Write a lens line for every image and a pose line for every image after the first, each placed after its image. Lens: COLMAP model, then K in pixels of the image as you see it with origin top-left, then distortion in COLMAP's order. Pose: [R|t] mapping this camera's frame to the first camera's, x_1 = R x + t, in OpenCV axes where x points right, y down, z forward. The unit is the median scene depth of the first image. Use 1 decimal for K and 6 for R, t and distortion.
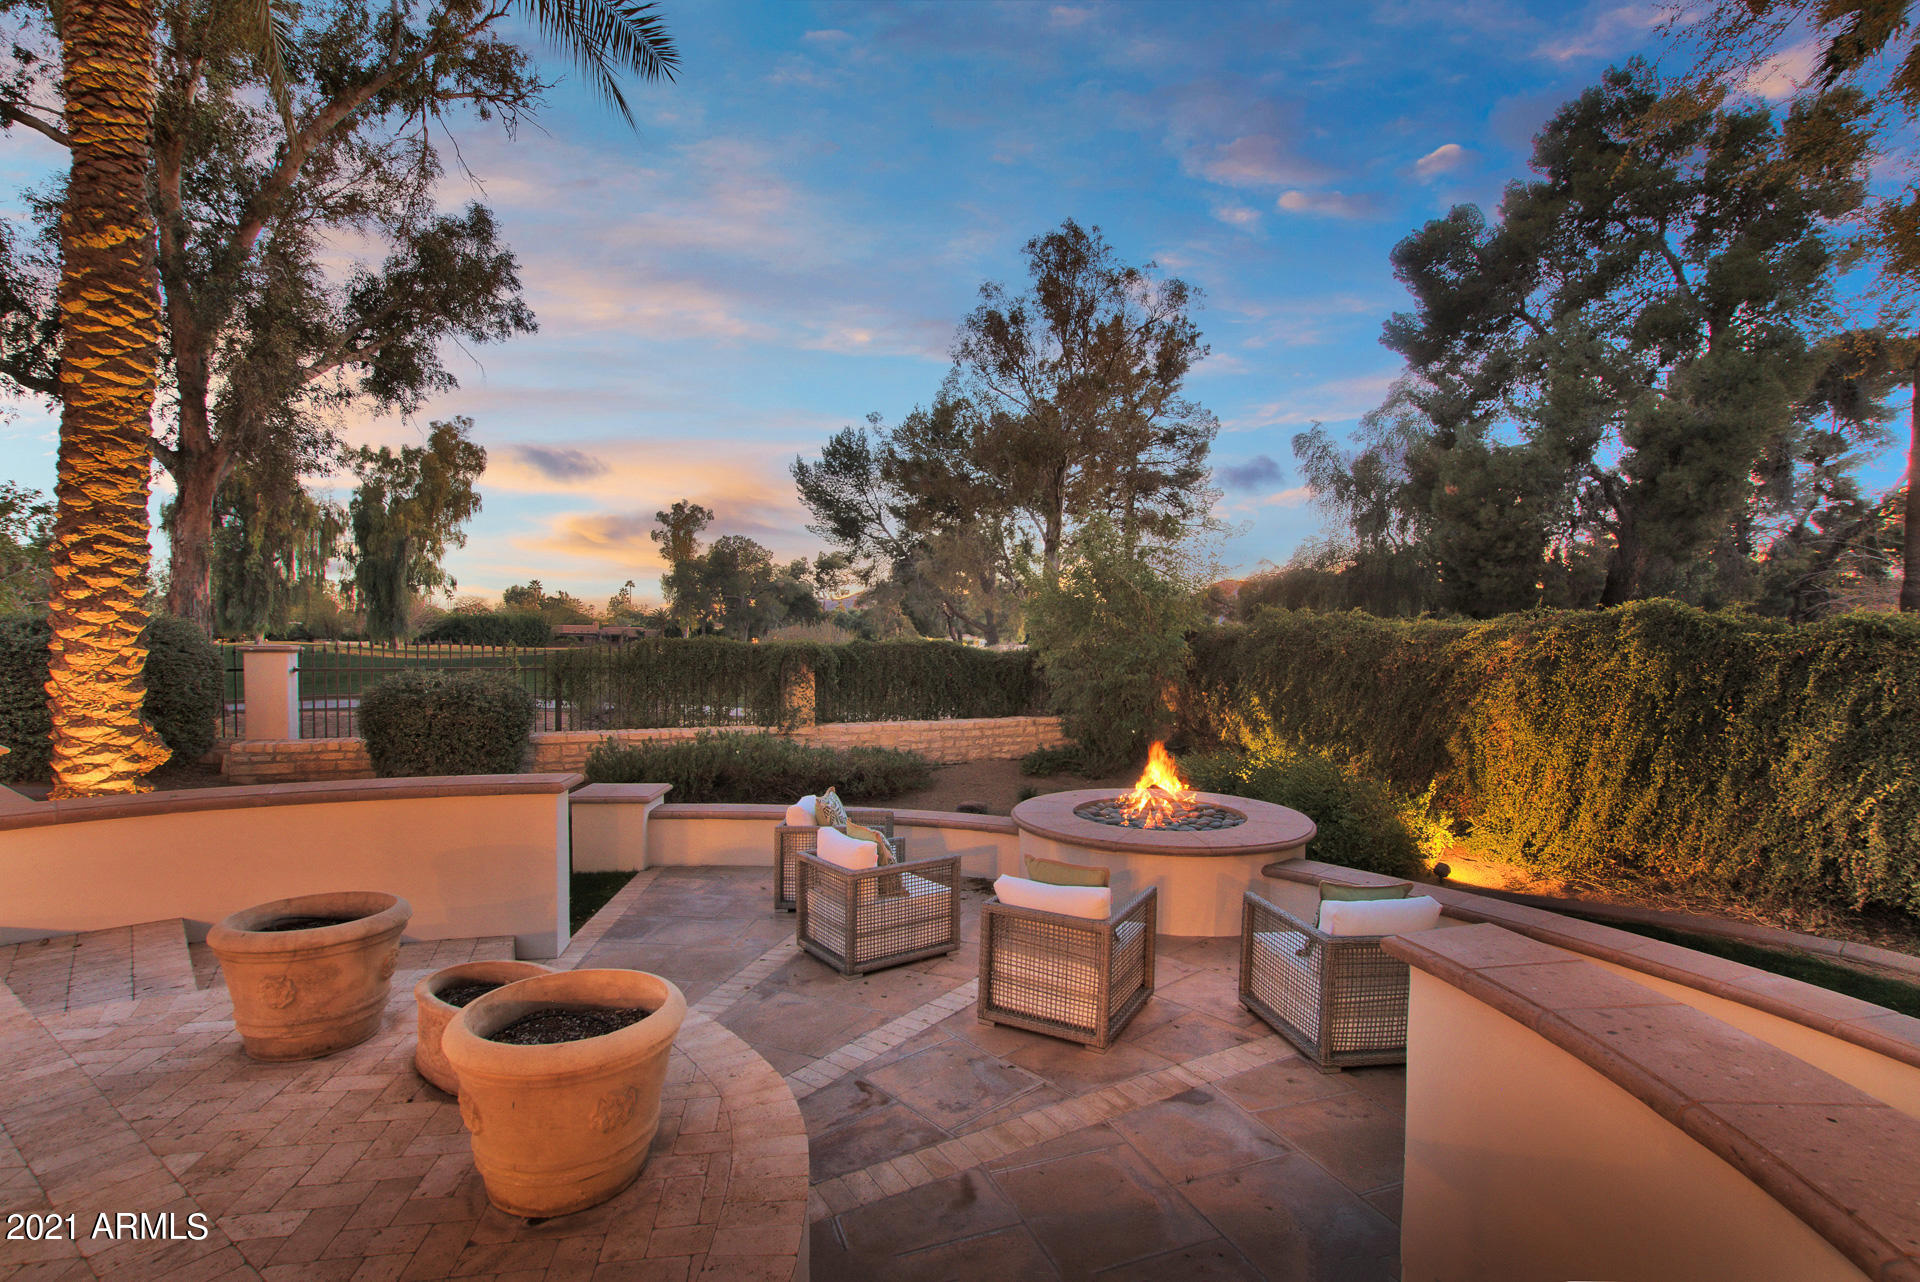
lens RADIAL K [[912.3, 0, 959.6], [0, 912.3, 673.5], [0, 0, 1]] dist [-0.001216, -0.000114]
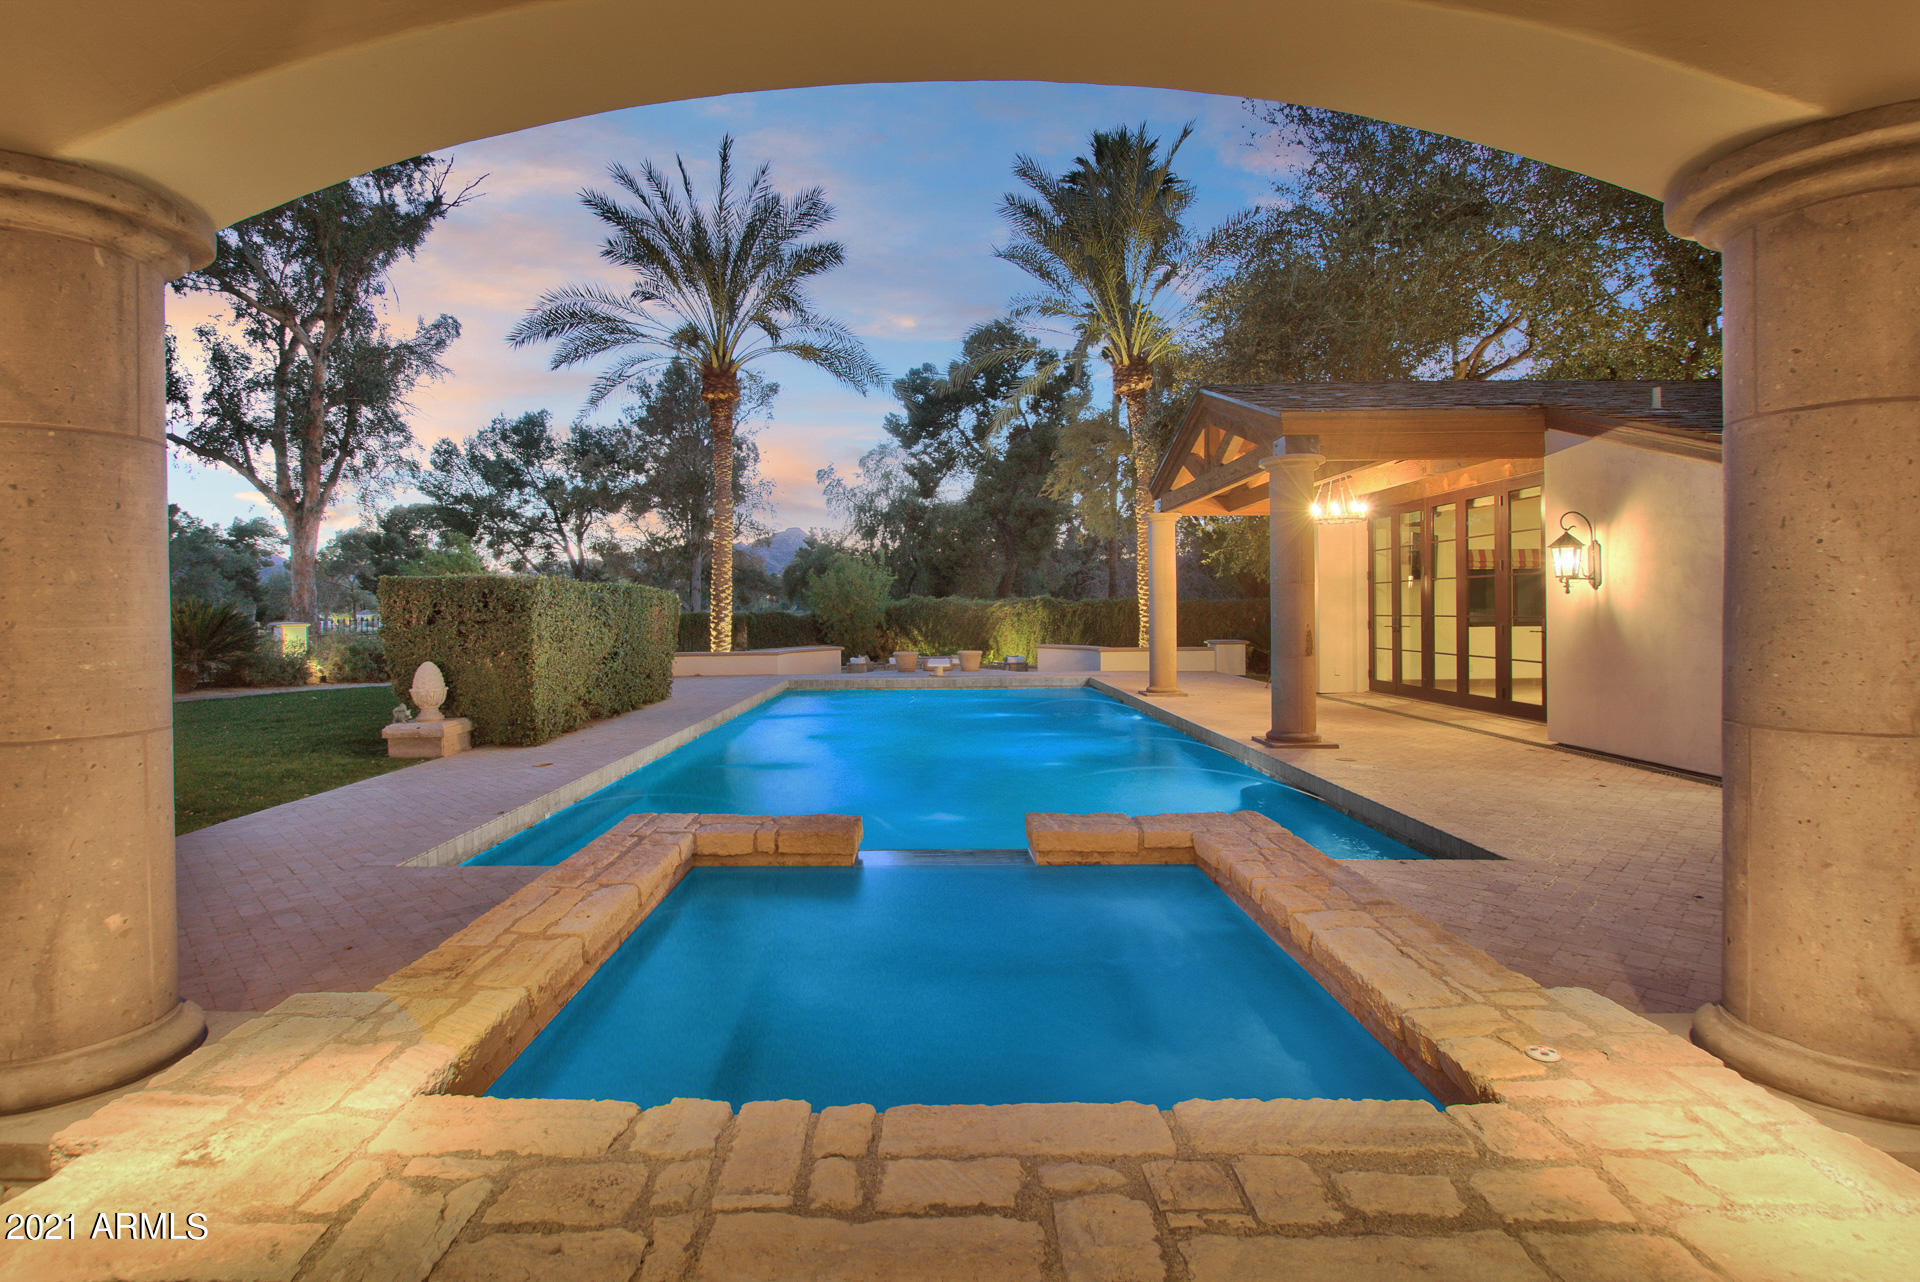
lens RADIAL K [[906.1, 0, 933.6], [0, 906.1, 661.8], [0, 0, 1]] dist [-0.002615, -0.000346]
pose [[0.833656, -0.050016, 0.550014, -0.406838], [0.038376, 0.998730, 0.032654, 0.012244], [-0.550948, -0.006115, 0.834517, -0.449602]]
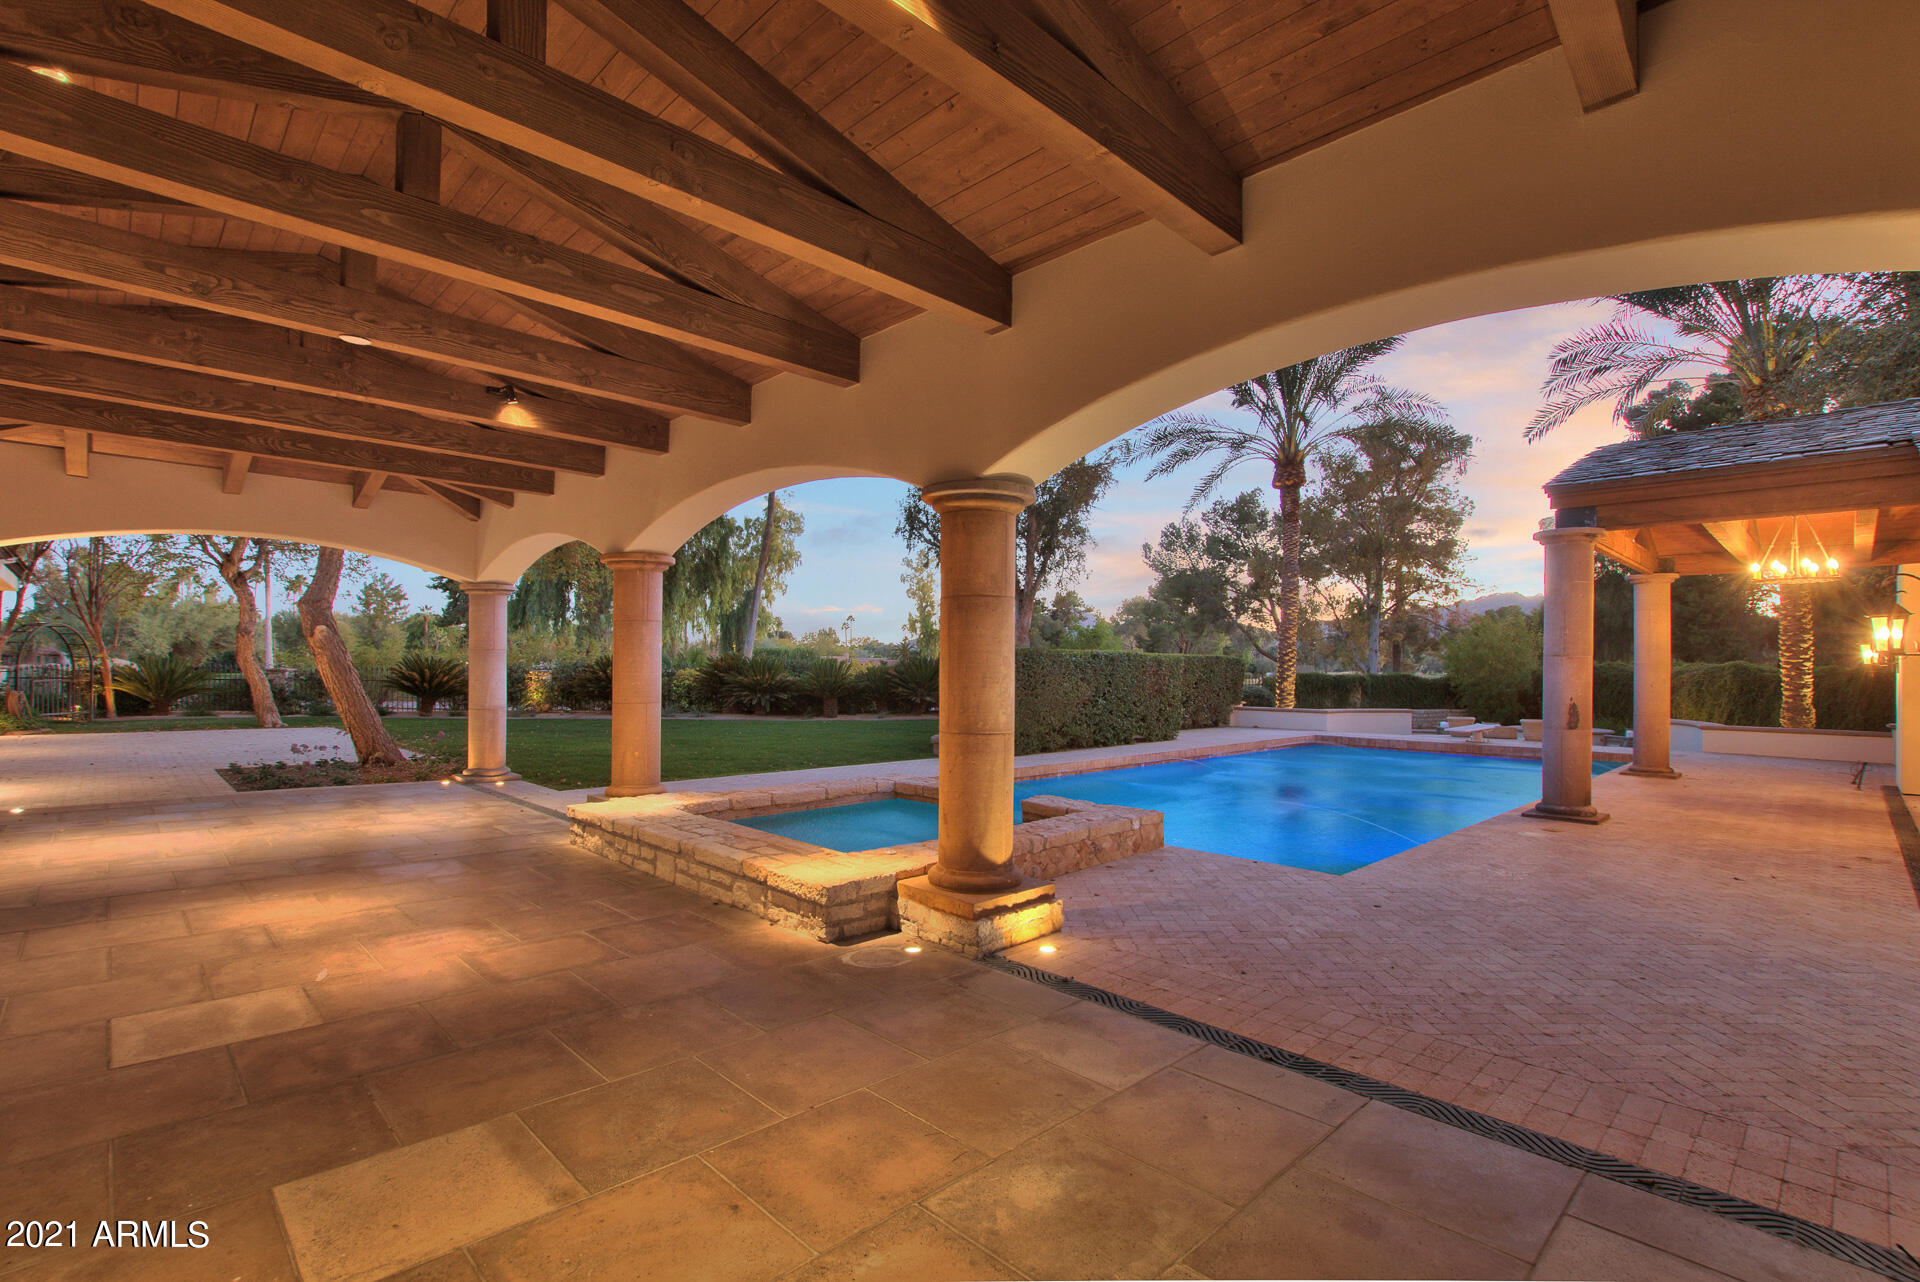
lens RADIAL K [[902.8, 0, 974.1], [0, 902.8, 660.8], [0, 0, 1]] dist [-0.003444, -0.000213]
pose [[0.984288, -0.000718, -0.176571, -0.290482], [-0.007406, 0.998944, -0.045347, 0.017198], [0.176417, 0.045943, 0.983243, -0.580606]]
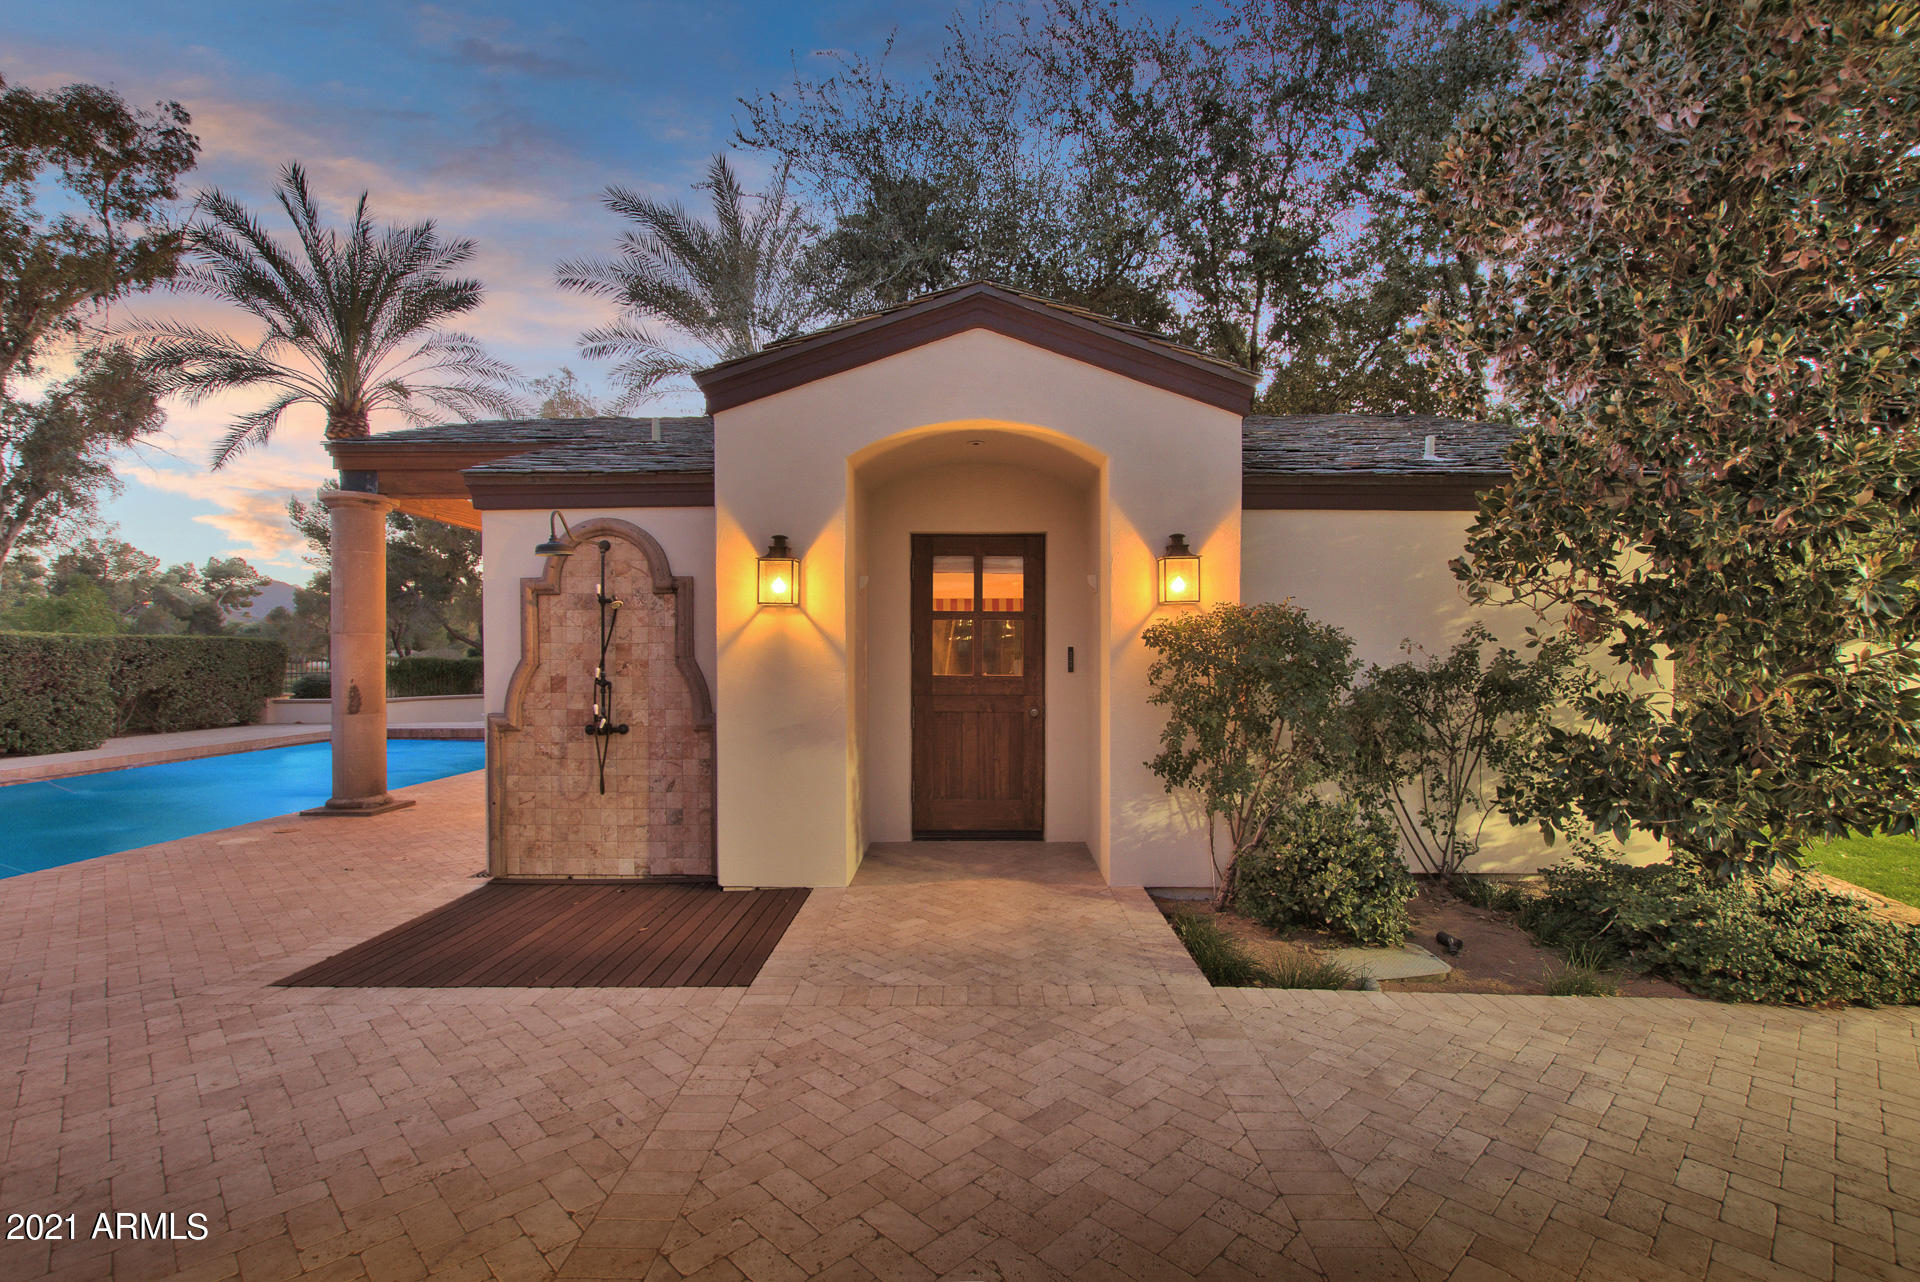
lens RADIAL K [[902.8, 0, 974.1], [0, 902.8, 660.8], [0, 0, 1]] dist [-0.003444, -0.000213]
pose [[0.829326, -0.014777, 0.558570, -0.159282], [0.030674, 0.999347, -0.019105, 0.019506], [-0.557923, 0.032978, 0.829237, -0.581005]]
